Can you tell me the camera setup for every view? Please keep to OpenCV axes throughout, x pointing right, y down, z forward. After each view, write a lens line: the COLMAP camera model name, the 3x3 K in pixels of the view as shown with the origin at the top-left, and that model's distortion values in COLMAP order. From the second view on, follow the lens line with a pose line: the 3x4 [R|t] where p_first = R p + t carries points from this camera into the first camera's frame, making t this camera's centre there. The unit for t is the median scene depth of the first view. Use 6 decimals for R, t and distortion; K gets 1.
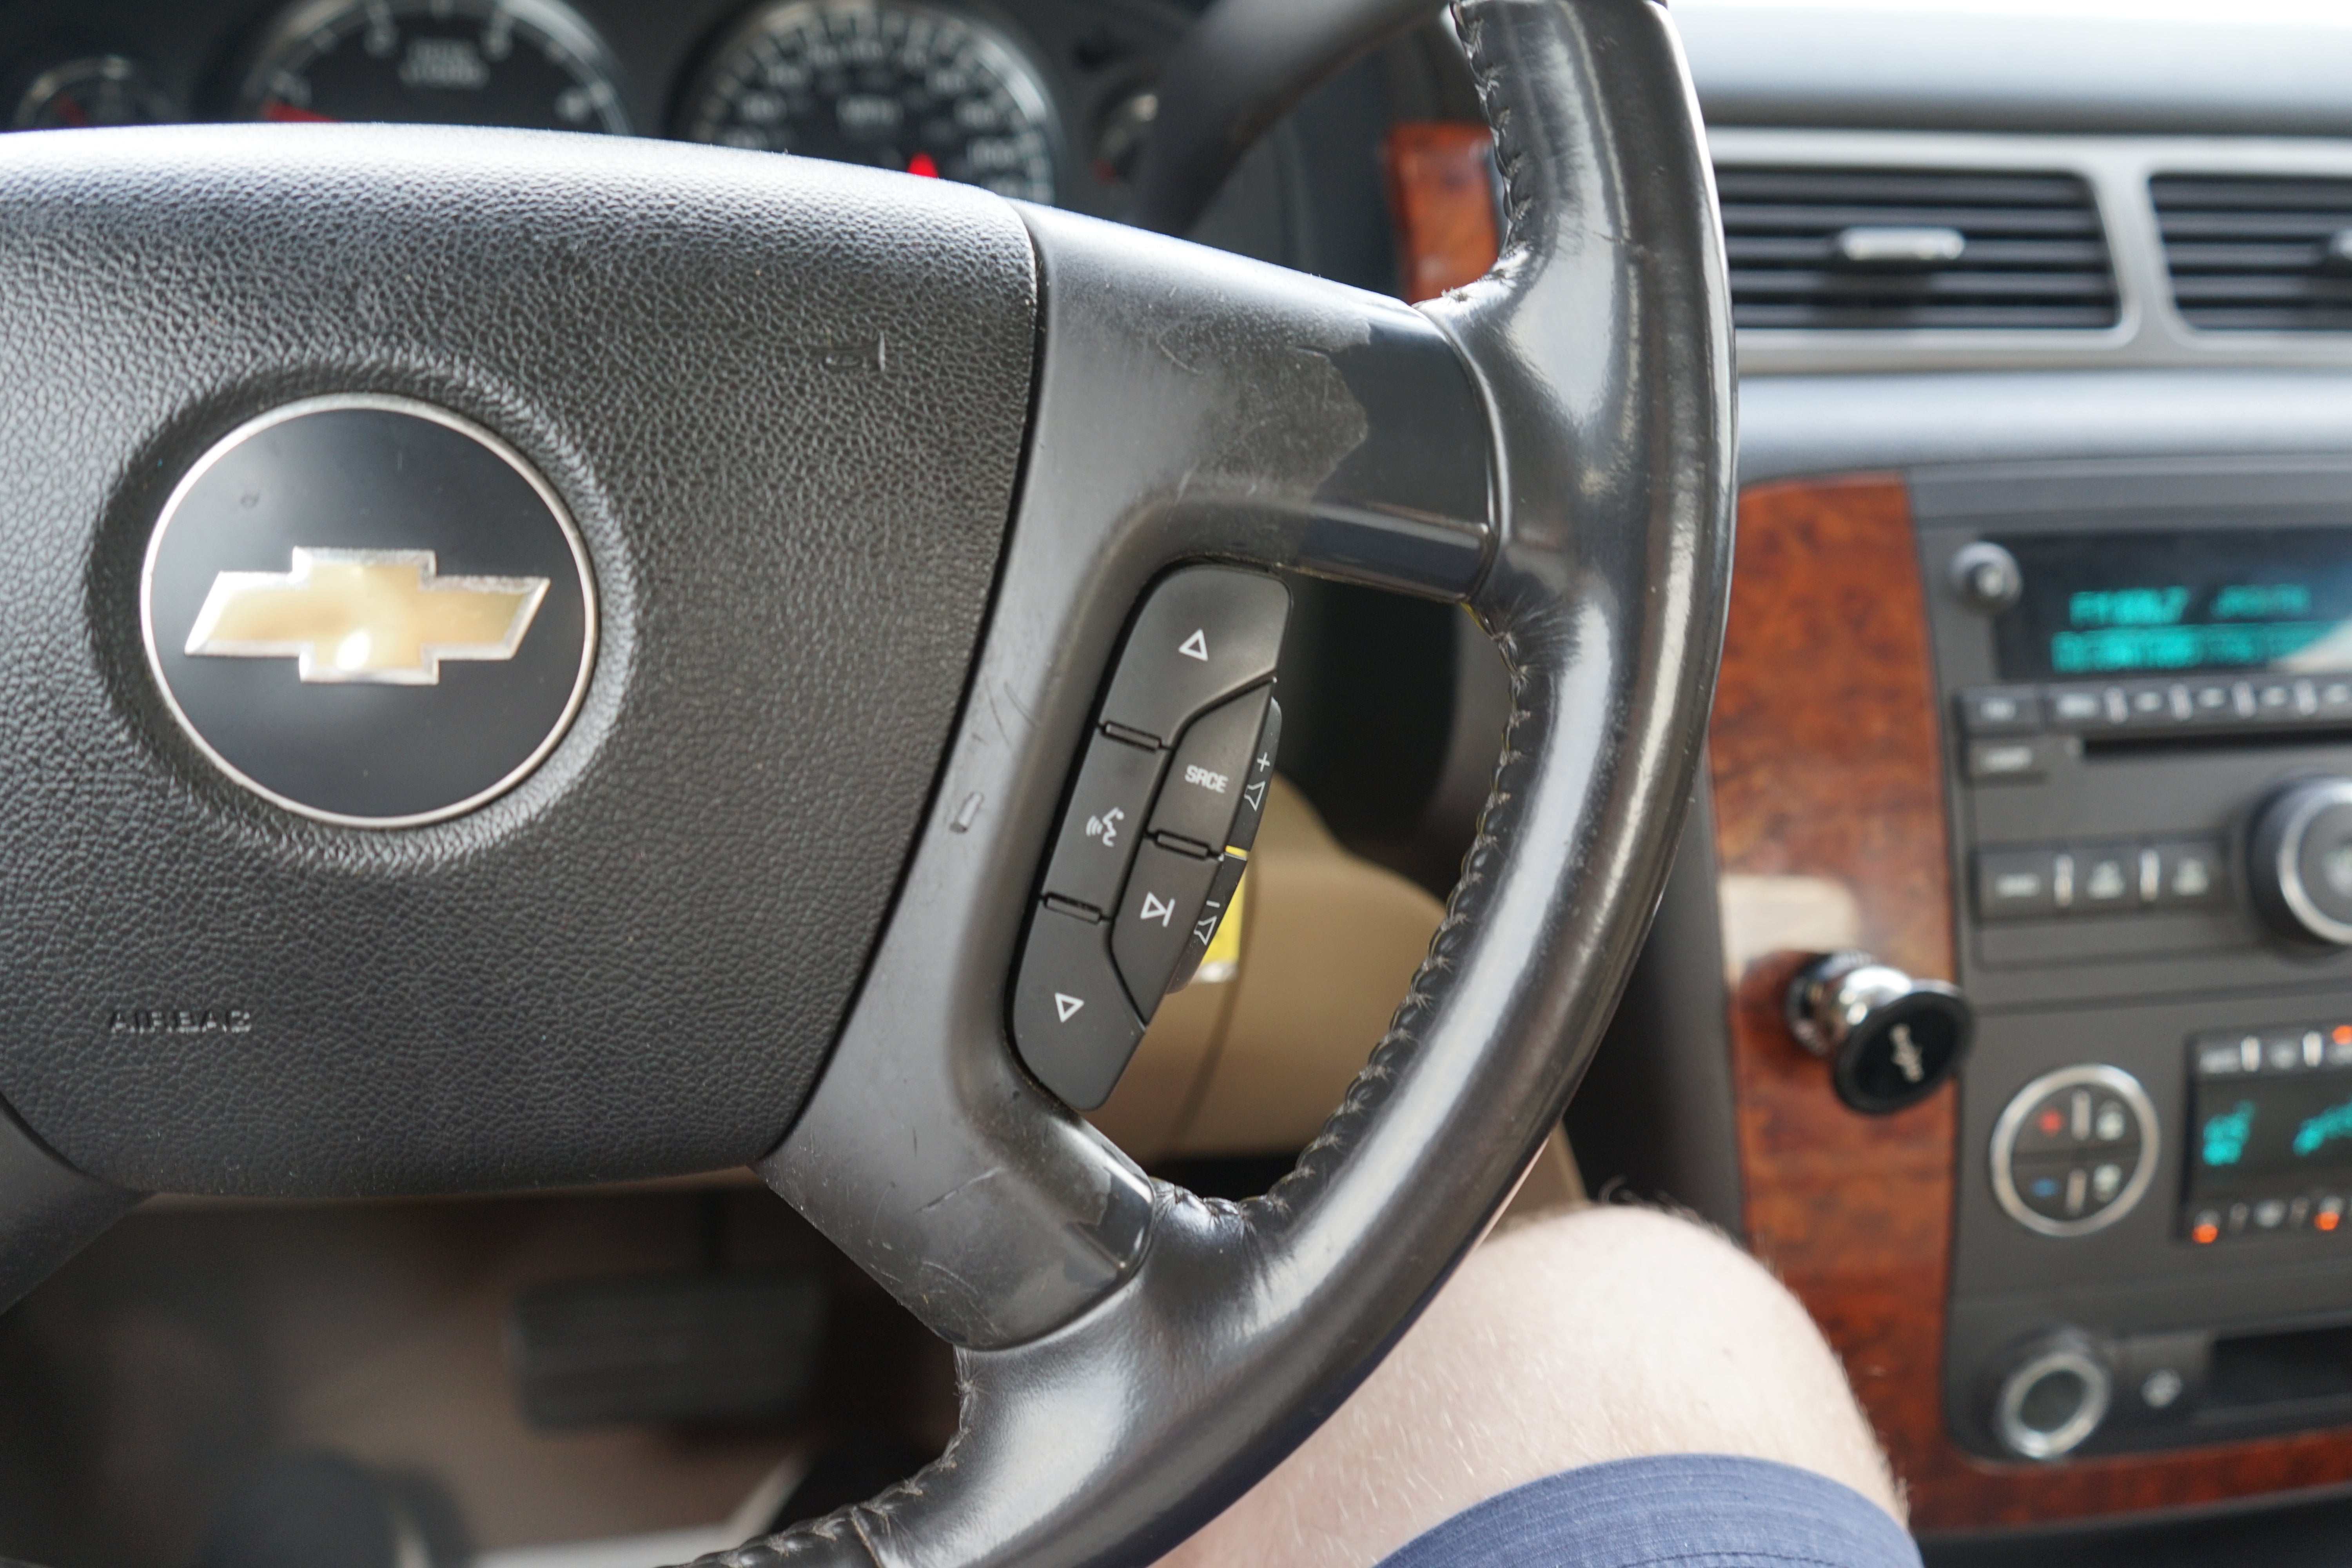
lens RADIAL K [[1887.2, 0, 1179.8], [0, 1887.2, 798.8], [0, 0, 1]] dist [-0.028604, 0.021952]
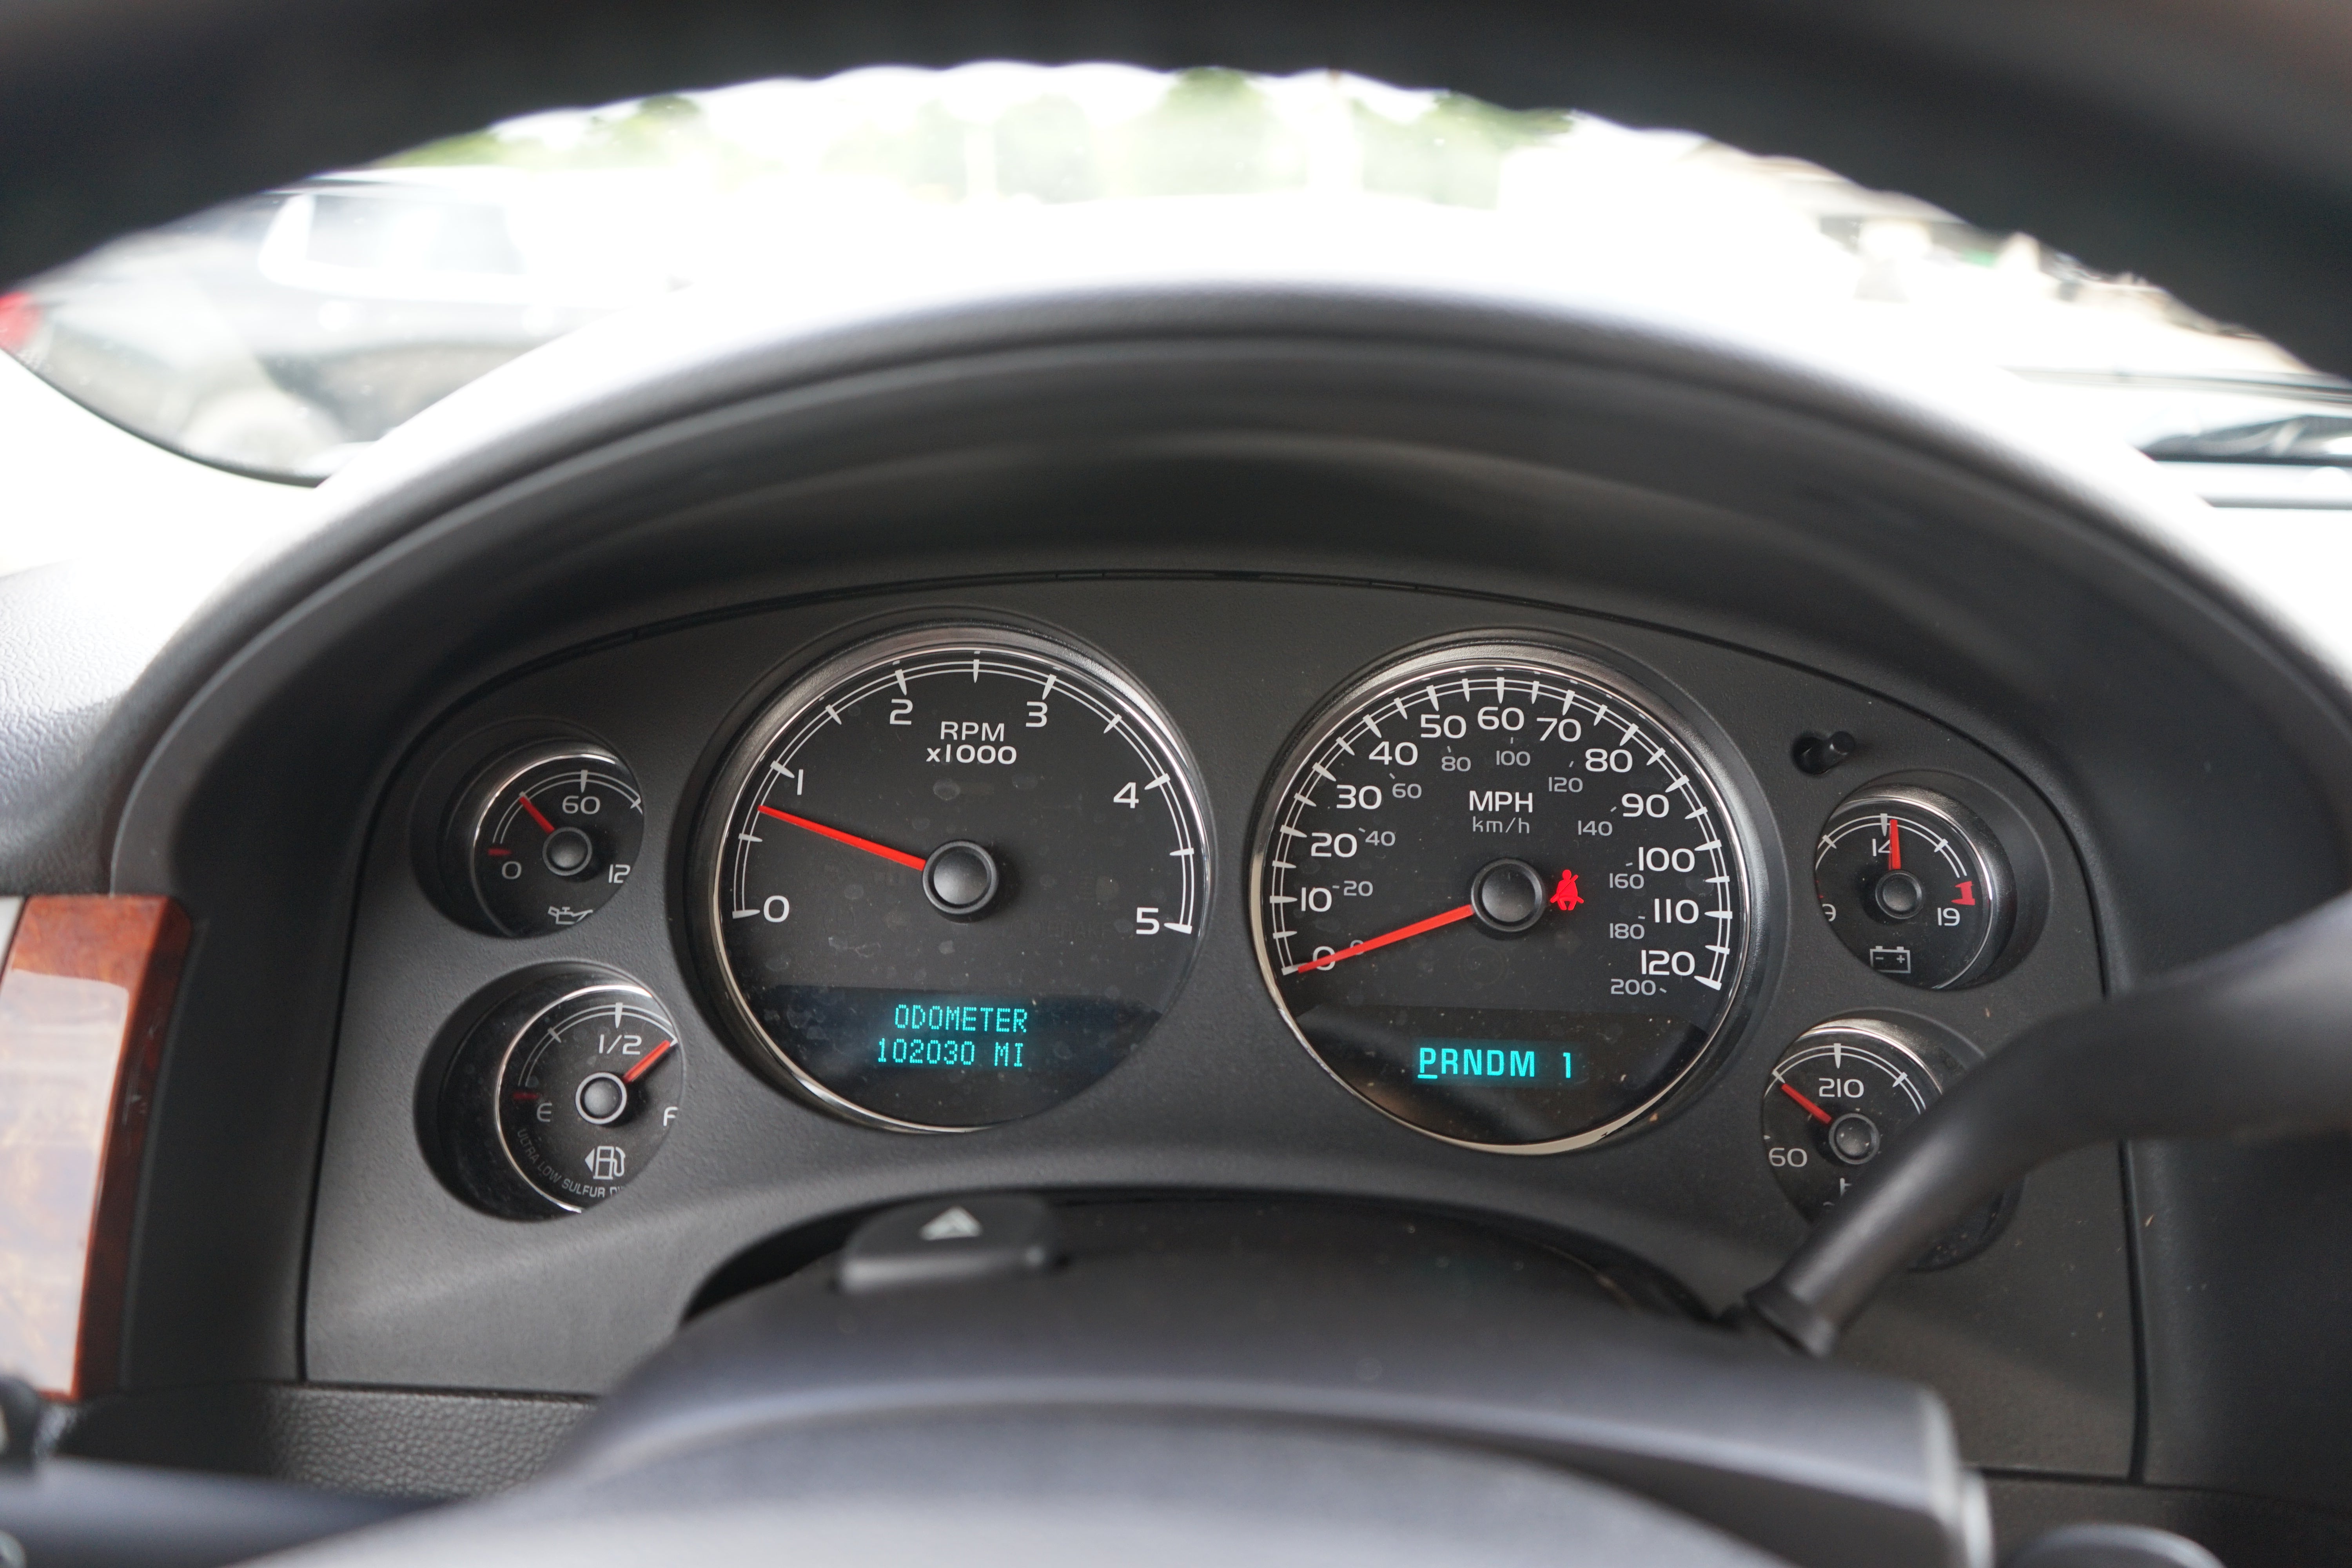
lens RADIAL K [[1887.2, 0, 1179.8], [0, 1887.2, 798.8], [0, 0, 1]] dist [-0.028604, 0.021952]
pose [[0.983475, 0.041199, -0.176297, -0.356329], [-0.064371, 0.989707, -0.127812, -0.587983], [0.169216, 0.137048, 0.976004, 0.525635]]
